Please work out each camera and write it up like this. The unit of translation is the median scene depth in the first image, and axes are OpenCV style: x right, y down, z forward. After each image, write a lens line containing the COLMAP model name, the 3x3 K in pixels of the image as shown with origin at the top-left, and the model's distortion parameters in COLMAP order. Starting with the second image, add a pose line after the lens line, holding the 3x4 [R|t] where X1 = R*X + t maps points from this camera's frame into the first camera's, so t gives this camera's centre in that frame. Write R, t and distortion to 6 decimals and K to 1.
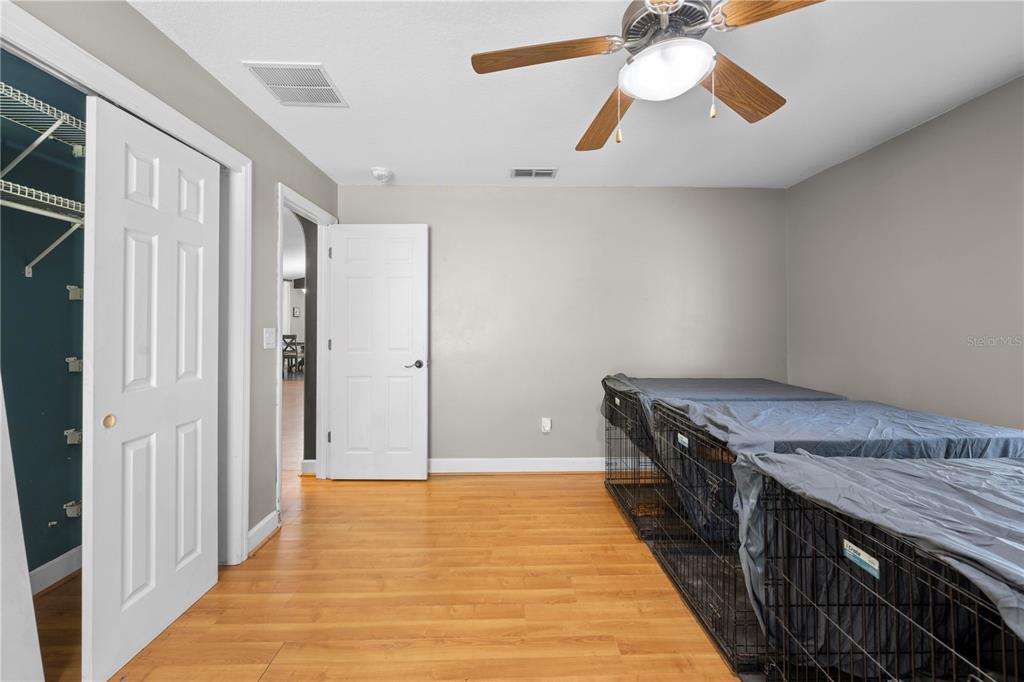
lens RADIAL K [[412.1, 0, 511.9], [0, 412.1, 331.3], [0, 0, 1]] dist [0.000250, 0.000101]
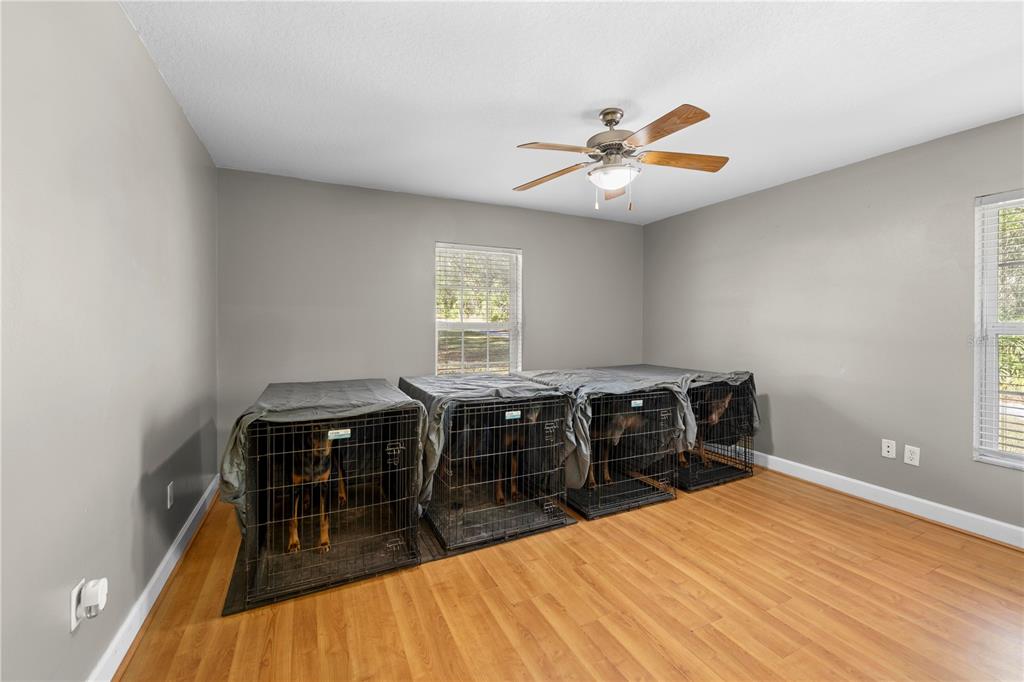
lens RADIAL K [[412.1, 0, 511.9], [0, 412.1, 331.3], [0, 0, 1]] dist [0.000250, 0.000101]
pose [[-0.414786, -0.007409, 0.909889, -0.731842], [0.010278, 0.999865, 0.012828, -0.012576], [-0.909861, 0.014673, -0.414654, 1.488765]]
